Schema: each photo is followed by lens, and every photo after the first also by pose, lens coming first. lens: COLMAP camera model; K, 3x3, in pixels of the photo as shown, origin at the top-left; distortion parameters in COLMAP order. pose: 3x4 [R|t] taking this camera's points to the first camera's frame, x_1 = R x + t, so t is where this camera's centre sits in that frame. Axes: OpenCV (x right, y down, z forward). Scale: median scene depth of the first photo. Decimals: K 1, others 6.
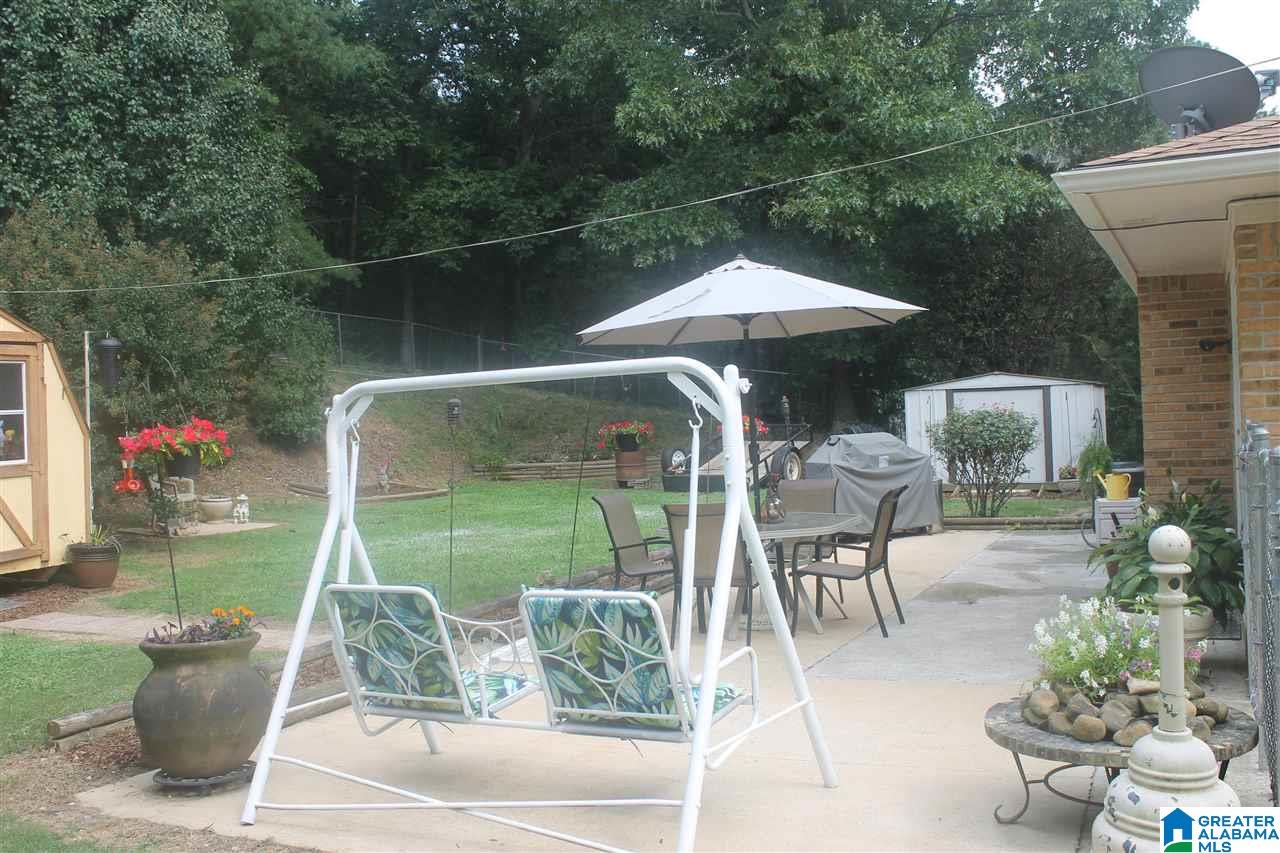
lens RADIAL K [[1169.5, 0, 640.0], [0, 1169.5, 426.5], [0, 0, 1]] dist [-0.145501, 0.134367]
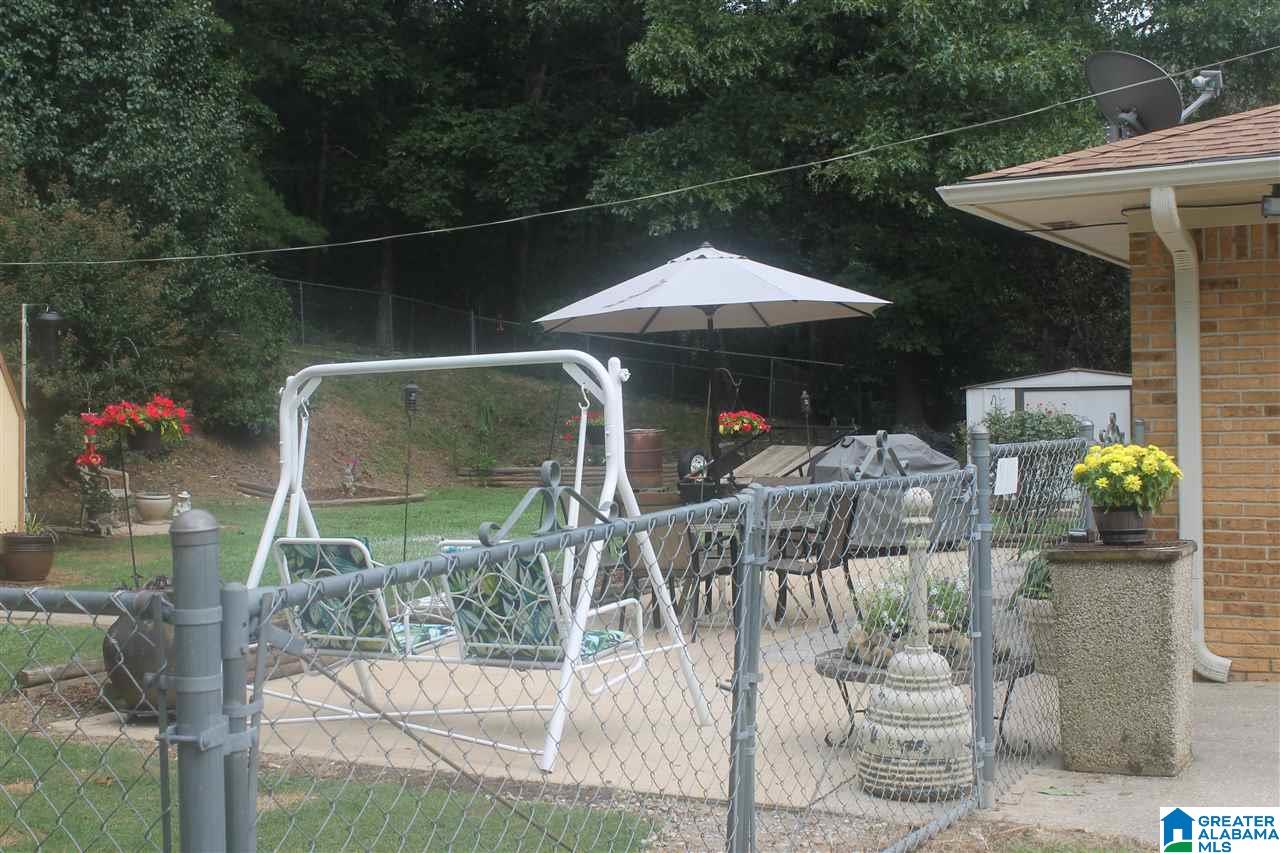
lens RADIAL K [[1558.8, 0, 640.0], [0, 1558.8, 426.5], [0, 0, 1]] dist [-0.092573, 0.103596]
pose [[0.999014, 0.021349, -0.038928, 0.050123], [-0.021477, 0.999765, -0.002888, 0.006717], [0.038857, 0.003721, 0.999238, -0.179619]]
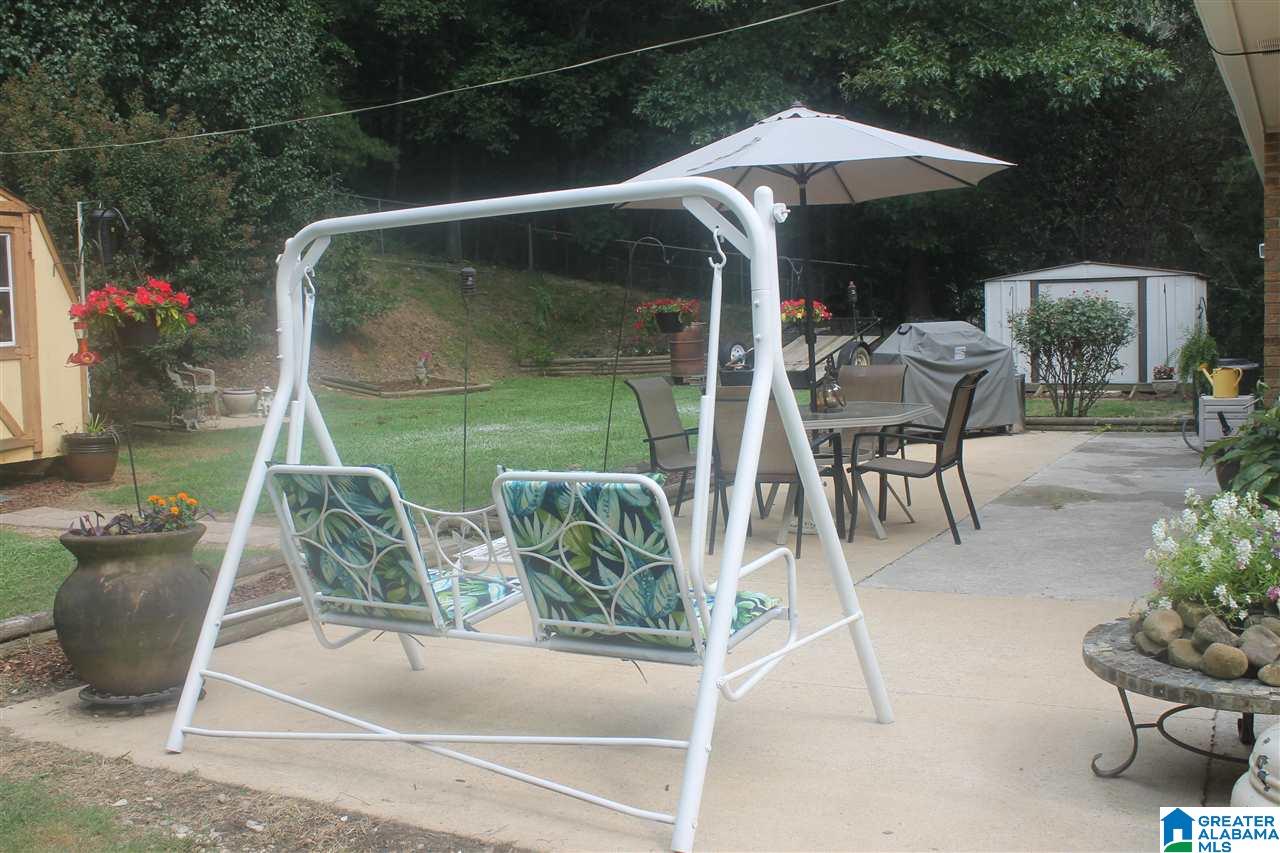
lens RADIAL K [[1207.9, 0, 646.8], [0, 1207.9, 420.1], [0, 0, 1]] dist [-0.142494, 0.148475]
pose [[0.998747, 0.010722, -0.048892, 0.012200], [-0.007014, 0.997129, 0.075390, 0.012785], [0.049560, -0.074952, 0.995955, 0.056443]]
